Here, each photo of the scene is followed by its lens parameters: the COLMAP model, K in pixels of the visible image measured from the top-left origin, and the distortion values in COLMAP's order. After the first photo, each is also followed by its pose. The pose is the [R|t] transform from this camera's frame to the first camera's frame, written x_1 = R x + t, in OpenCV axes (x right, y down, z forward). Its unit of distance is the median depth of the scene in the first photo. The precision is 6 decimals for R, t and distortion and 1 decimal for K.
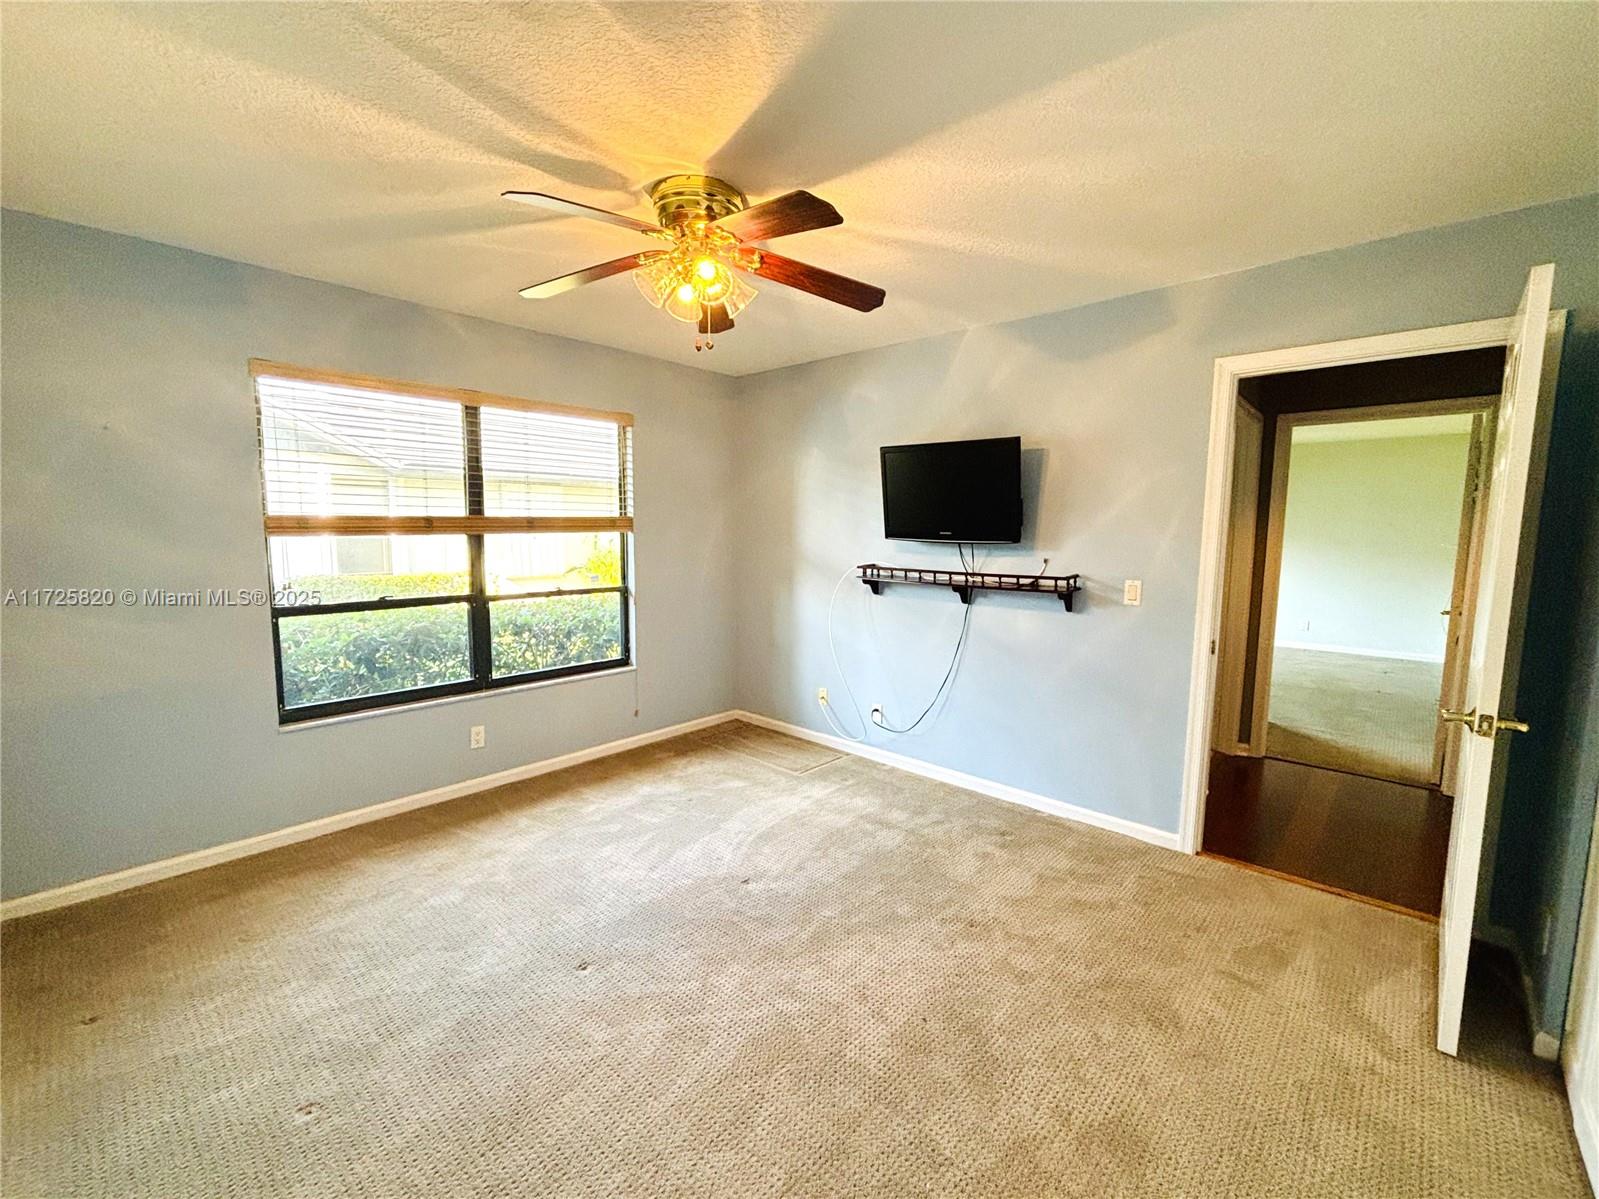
lens RADIAL K [[674.6, 0, 799.5], [0, 674.6, 599.5], [0, 0, 1]] dist [-0.000014, -0.009700]
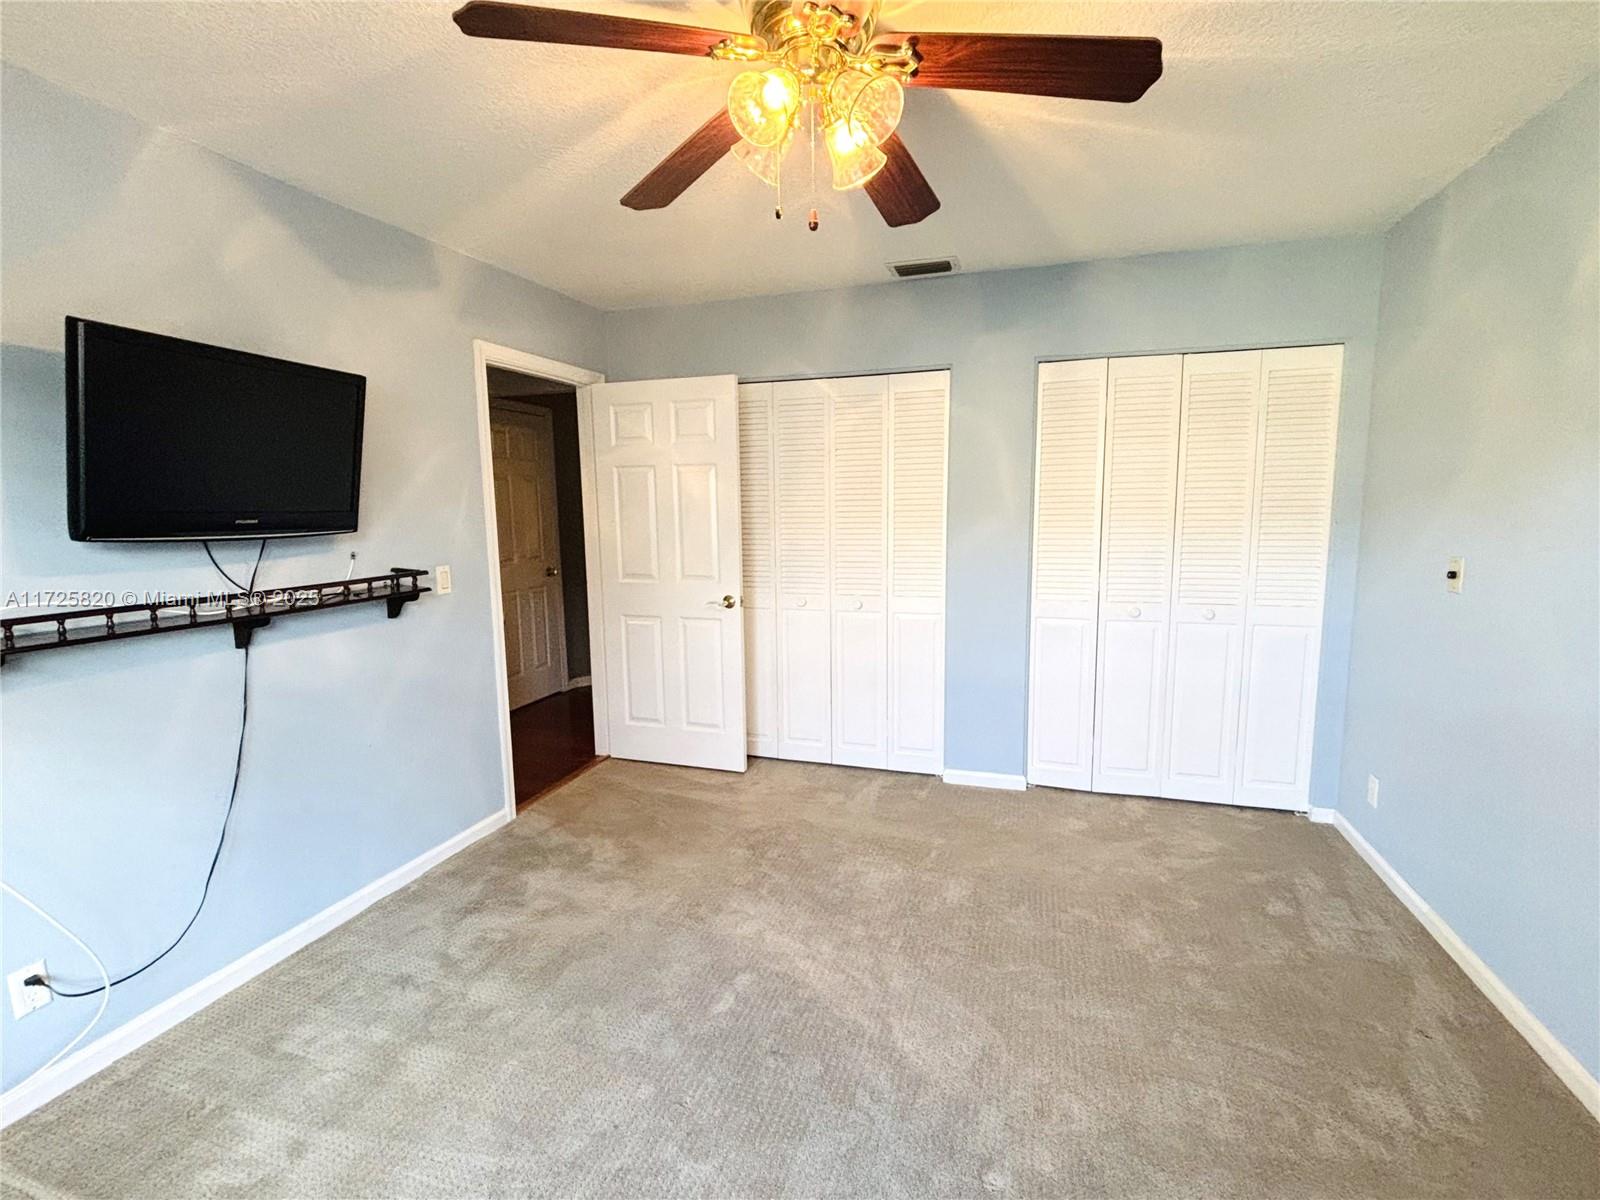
lens RADIAL K [[757.6, 0, 800.0], [0, 757.6, 600.0], [0, 0, 1]] dist [-0.001064, 0.006498]
pose [[-0.417425, -0.120439, 0.900695, -0.562324], [0.112018, 0.976798, 0.182530, -0.106353], [-0.901780, 0.177087, -0.394249, 0.908398]]
